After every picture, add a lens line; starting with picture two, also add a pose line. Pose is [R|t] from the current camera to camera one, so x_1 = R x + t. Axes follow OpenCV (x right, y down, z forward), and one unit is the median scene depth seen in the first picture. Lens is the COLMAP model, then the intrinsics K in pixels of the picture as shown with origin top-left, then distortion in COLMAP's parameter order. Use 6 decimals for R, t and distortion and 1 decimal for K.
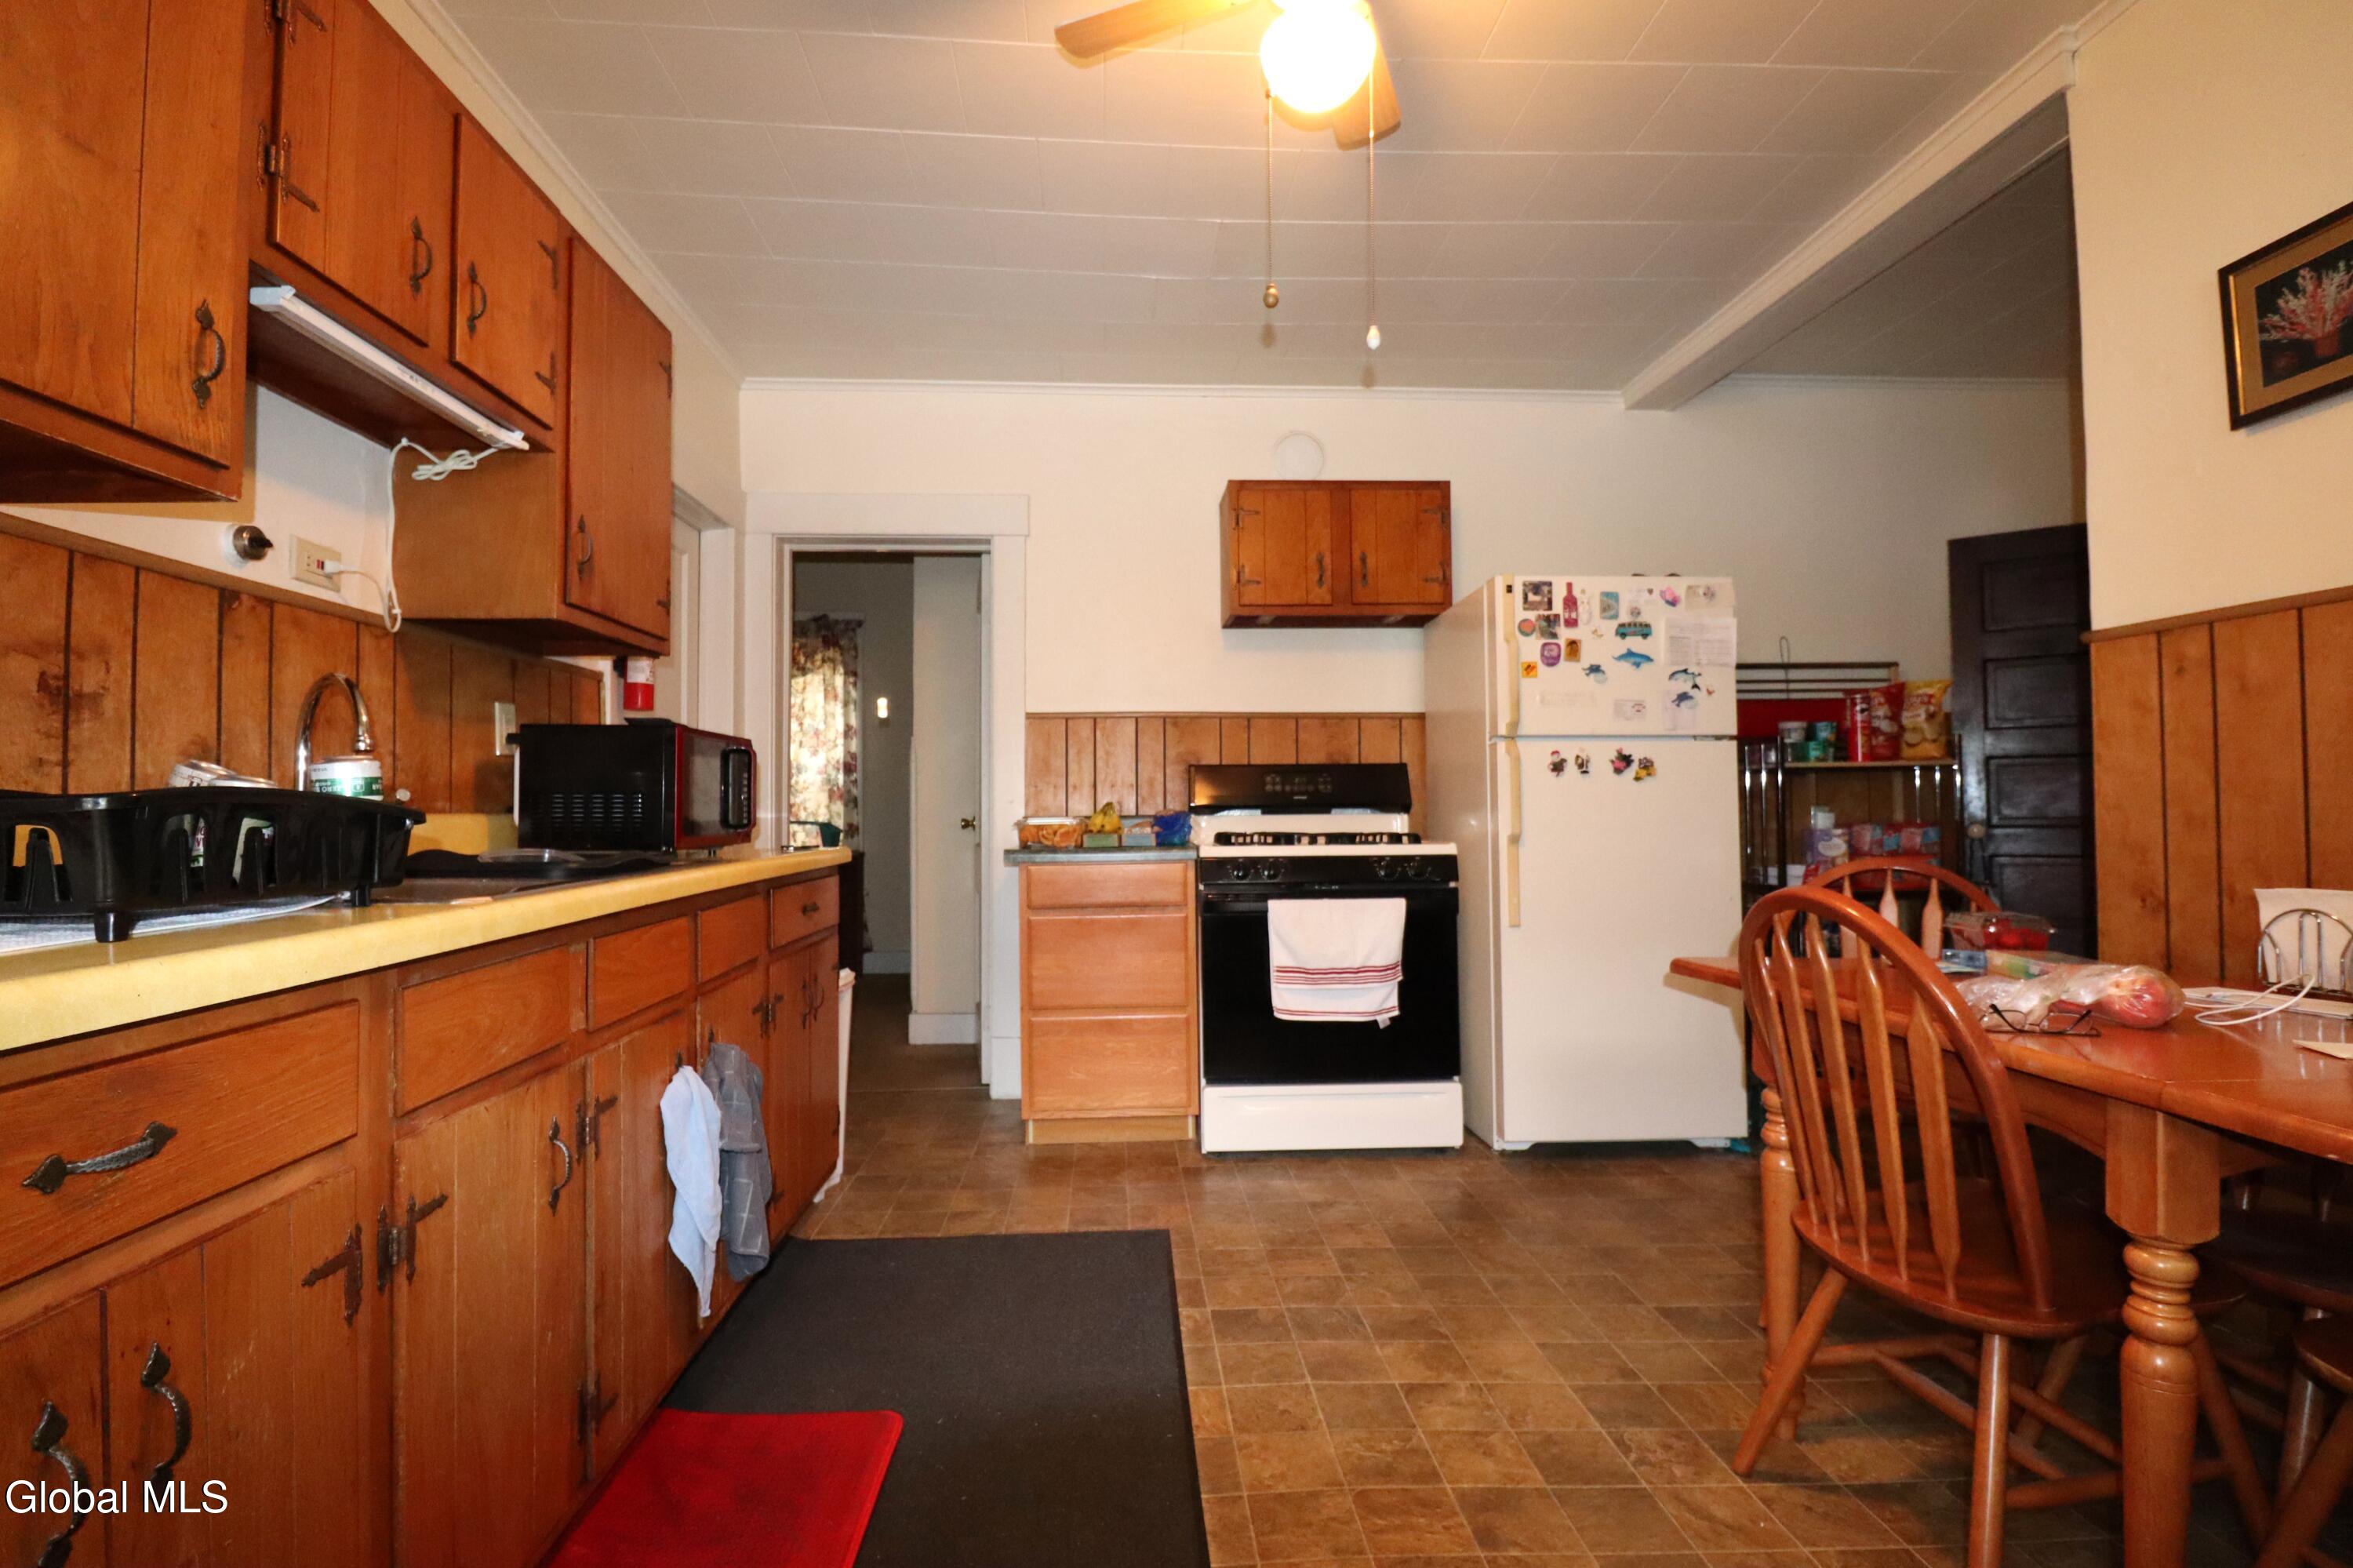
lens RADIAL K [[1098.2, 0, 1172.7], [0, 1098.2, 784.3], [0, 0, 1]] dist [-0.006142, -0.011711]
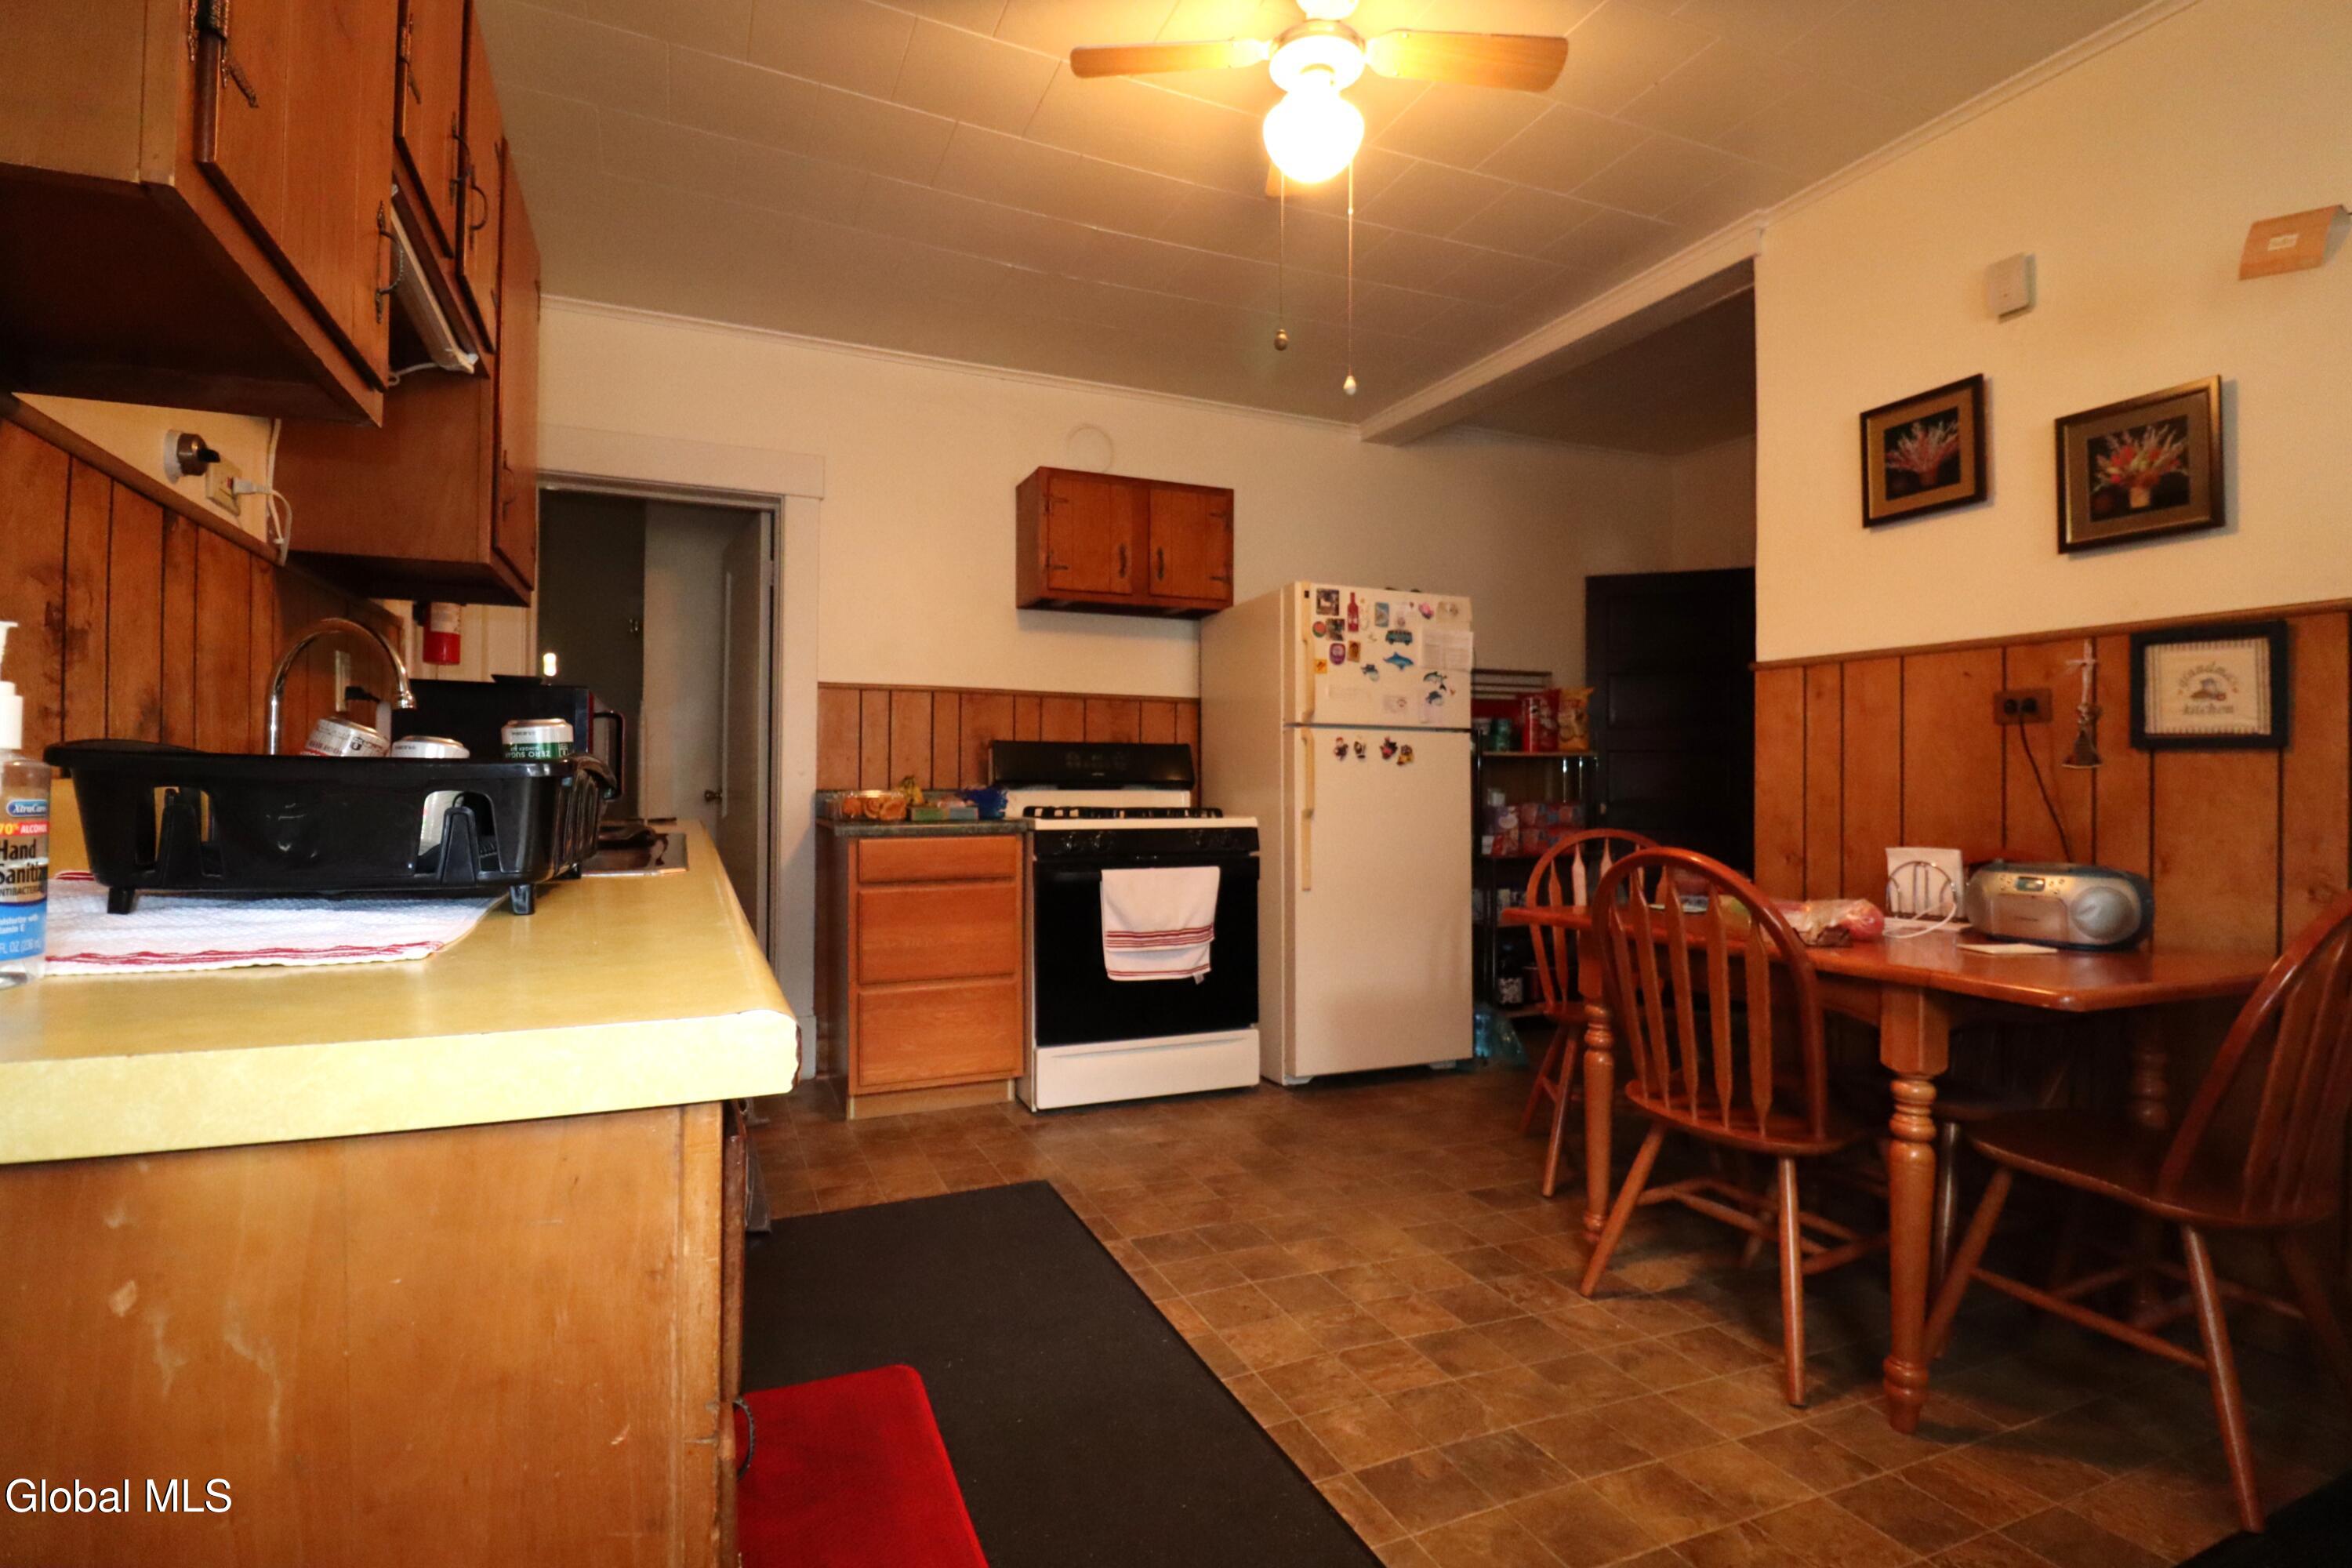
lens RADIAL K [[1097.7, 0, 1182.9], [0, 1097.7, 781.0], [0, 0, 1]] dist [-0.006142, -0.011711]
pose [[0.936264, 0.013174, 0.351050, -0.284035], [-0.019870, 0.999683, 0.015479, 0.001028], [-0.350734, -0.021468, 0.936229, -0.036207]]
